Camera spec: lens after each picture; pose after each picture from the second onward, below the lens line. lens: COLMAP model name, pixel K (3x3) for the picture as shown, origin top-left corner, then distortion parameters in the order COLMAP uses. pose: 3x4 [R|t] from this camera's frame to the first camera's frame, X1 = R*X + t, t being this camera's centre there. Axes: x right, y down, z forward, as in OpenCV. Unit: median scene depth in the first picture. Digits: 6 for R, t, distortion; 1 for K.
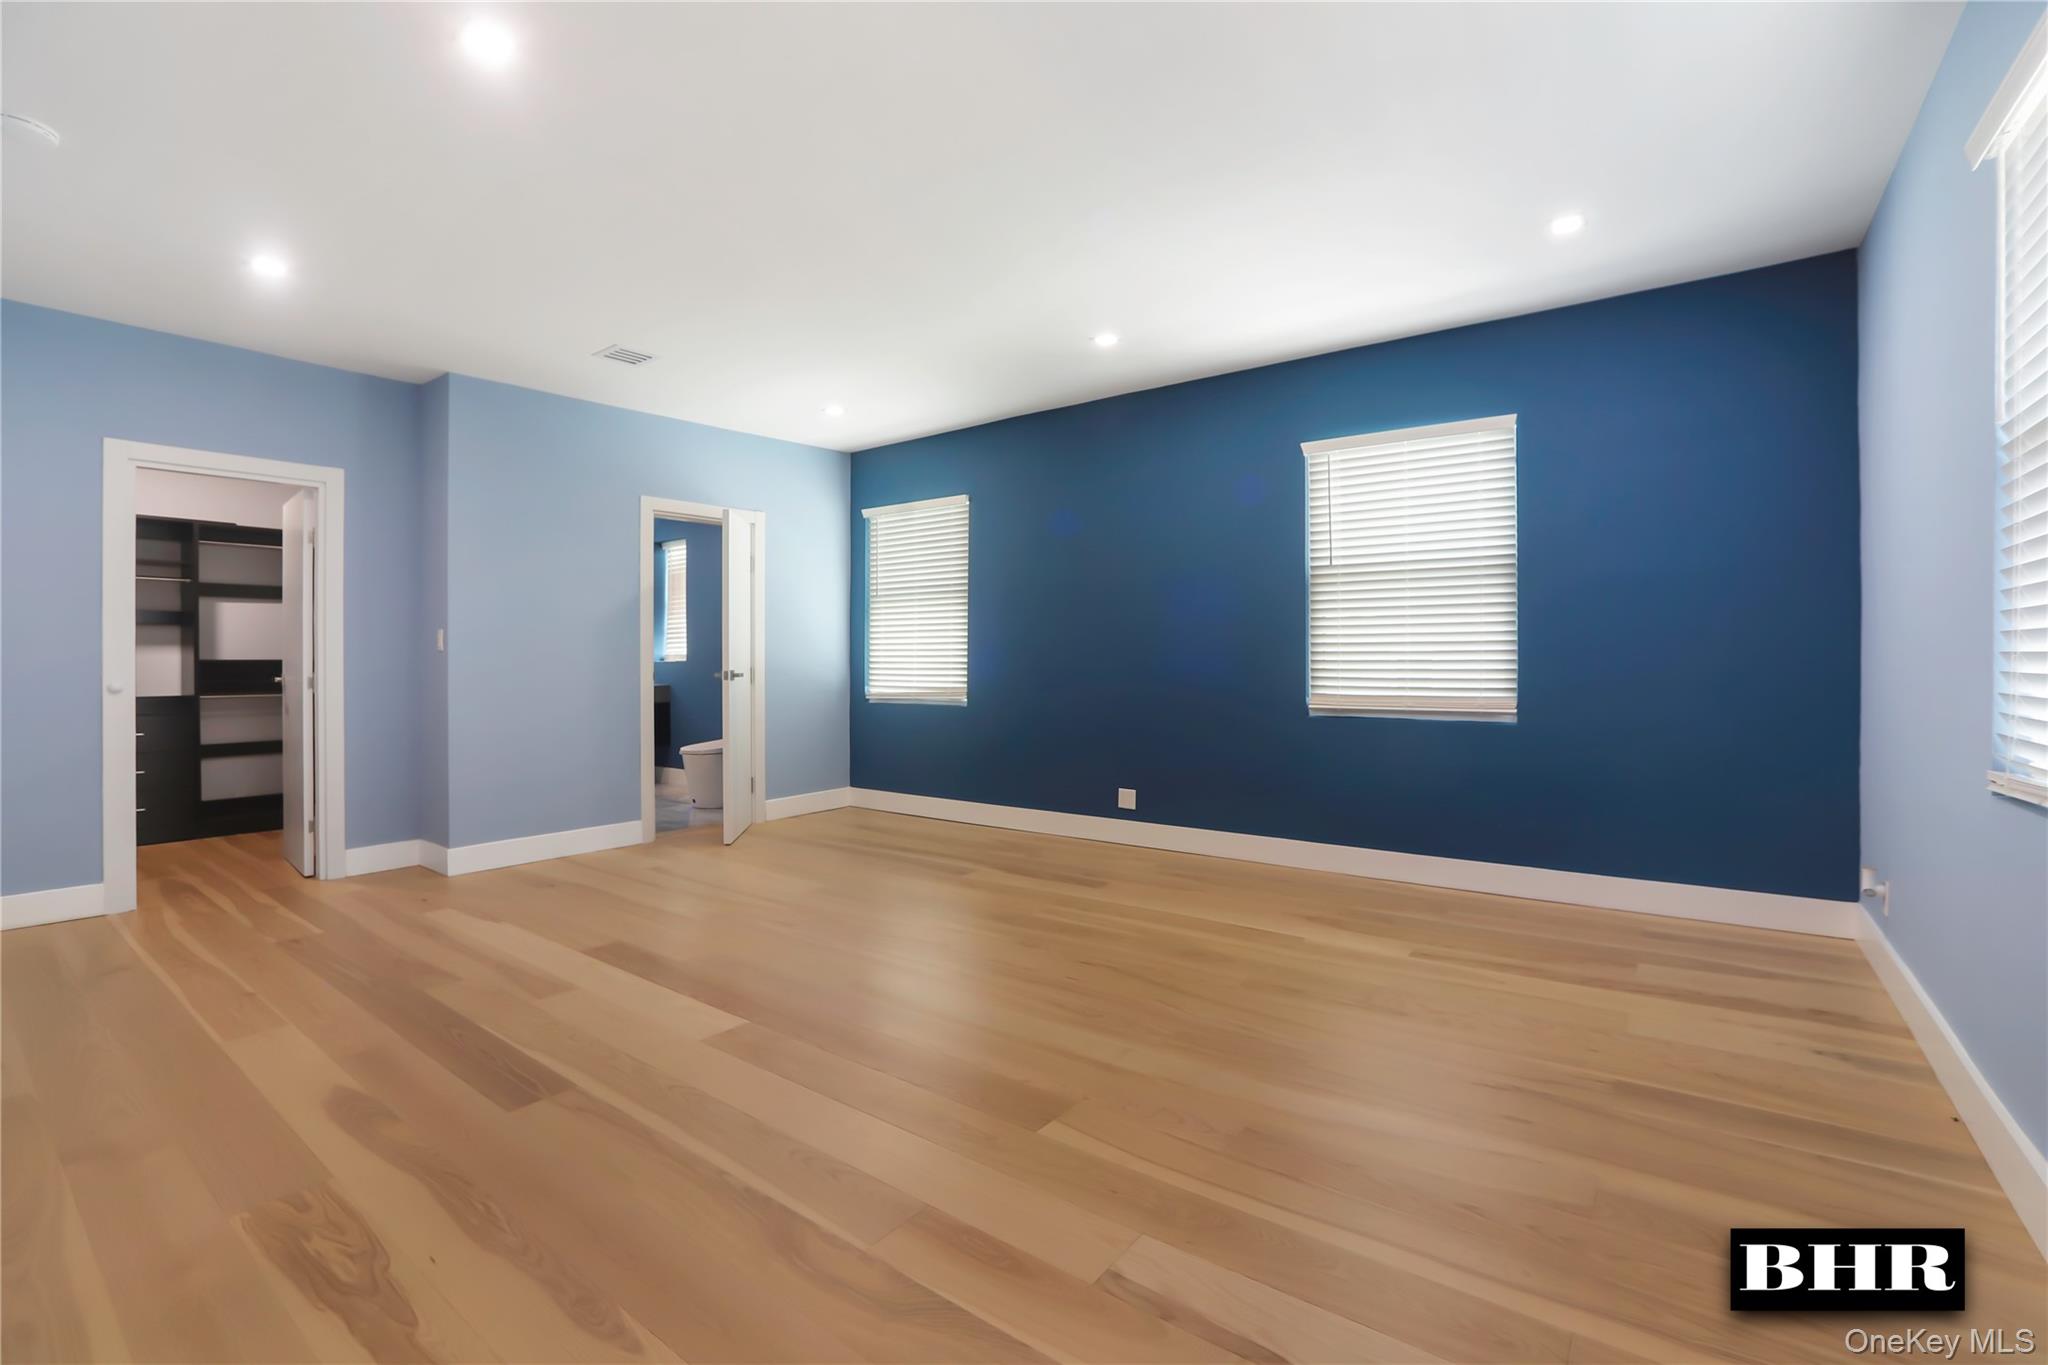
lens RADIAL K [[895.4, 0, 1025.4], [0, 895.4, 669.7], [0, 0, 1]] dist [-0.056012, 0.010797]
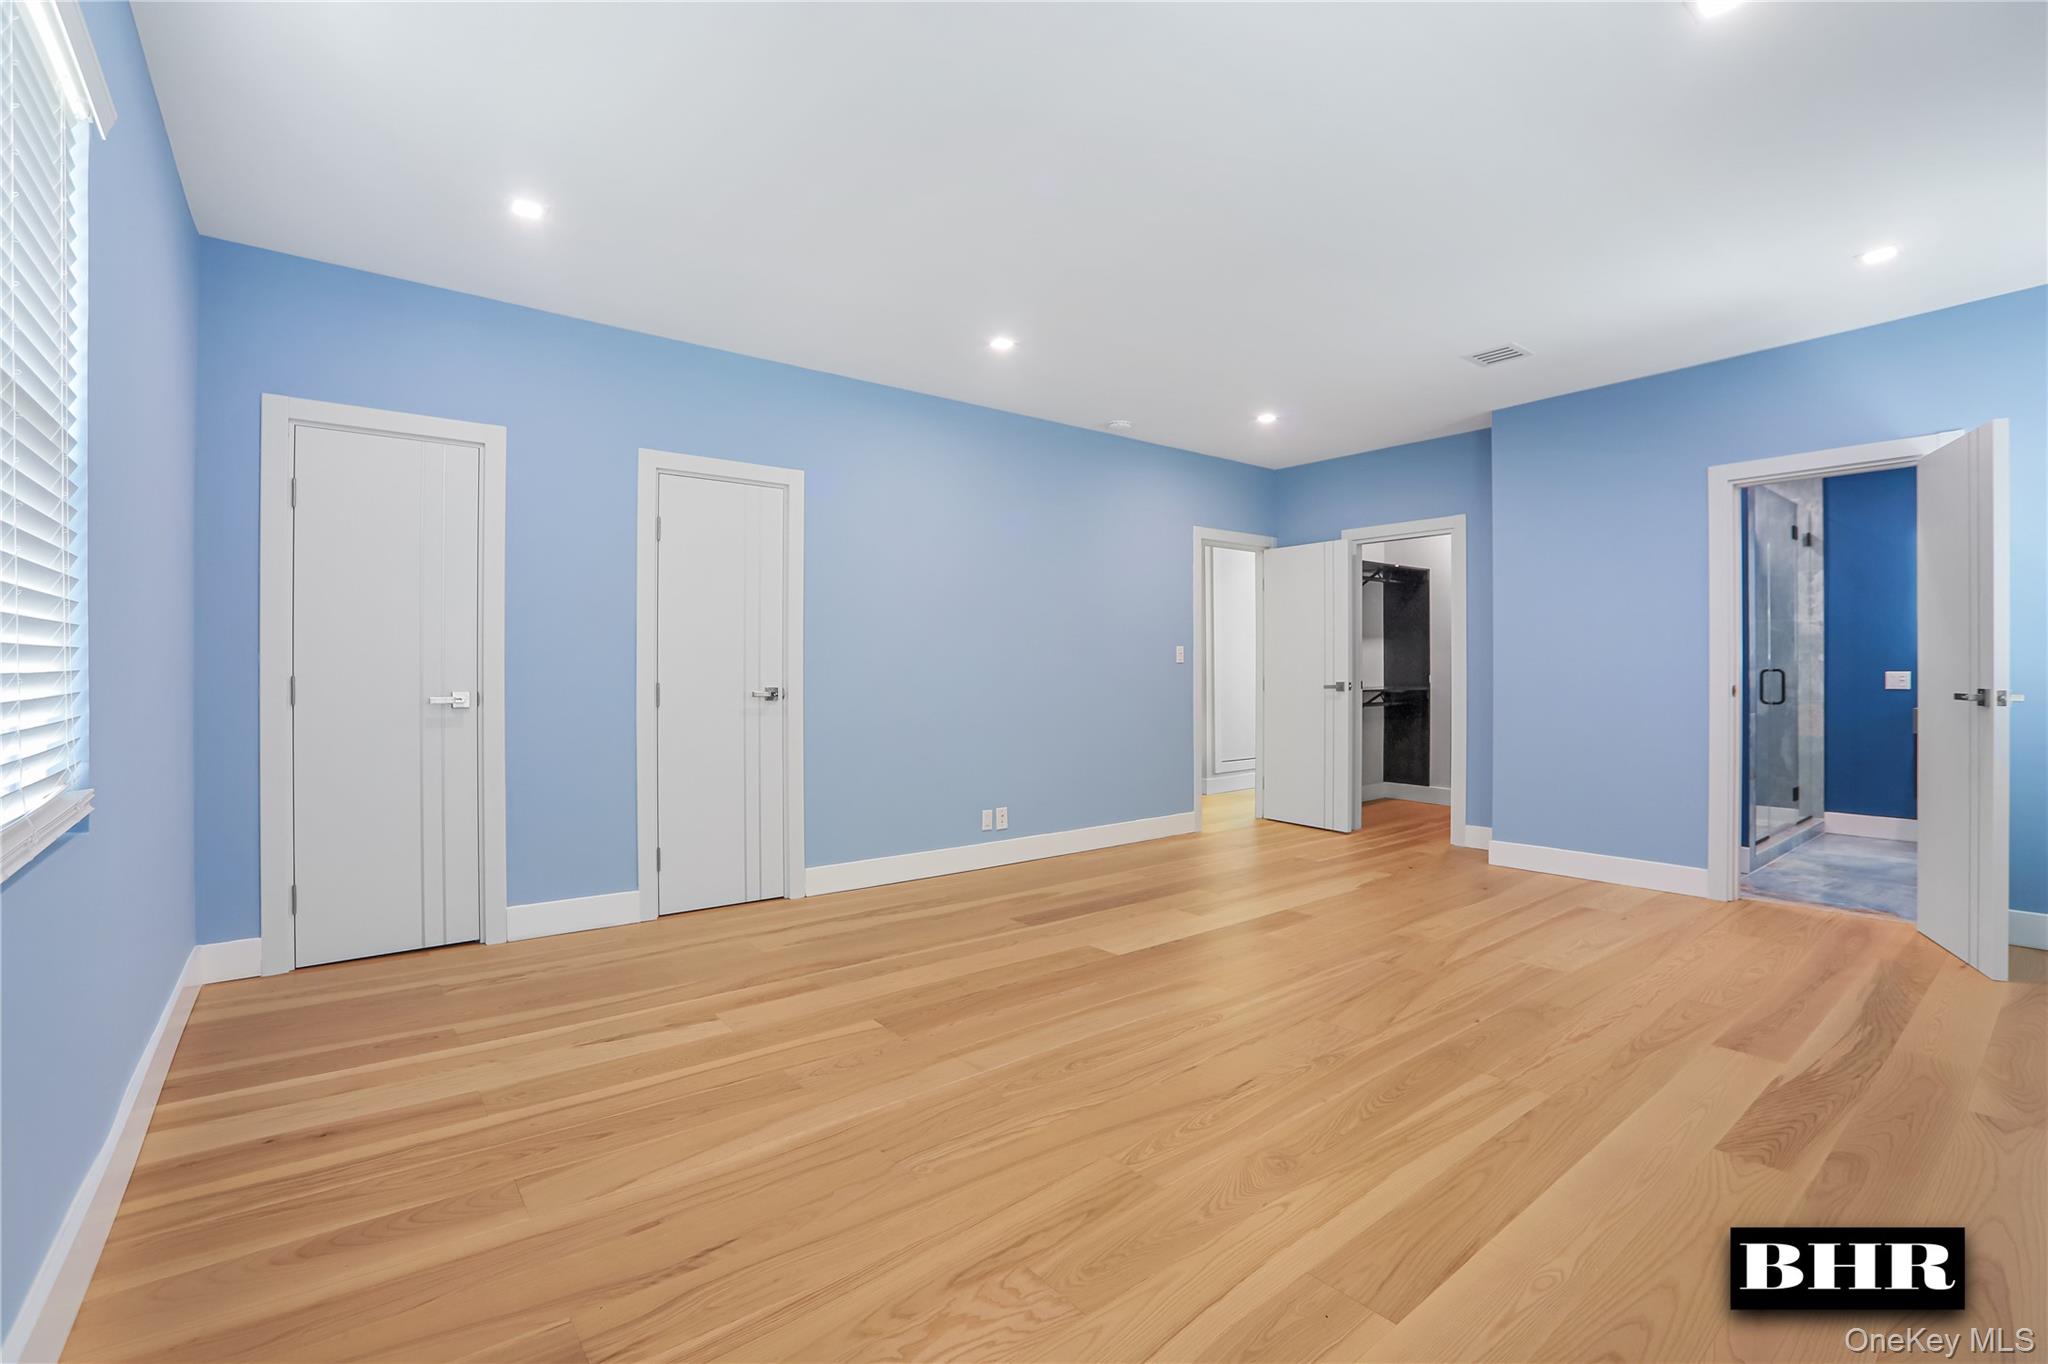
lens RADIAL K [[895.4, 0, 1025.4], [0, 895.4, 669.2], [0, 0, 1]] dist [-0.056012, 0.010797]
pose [[-0.243801, -0.000068, -0.969825, 0.818908], [-0.004953, 0.999987, 0.001175, -0.015955], [0.969813, 0.005089, -0.243798, 0.988838]]
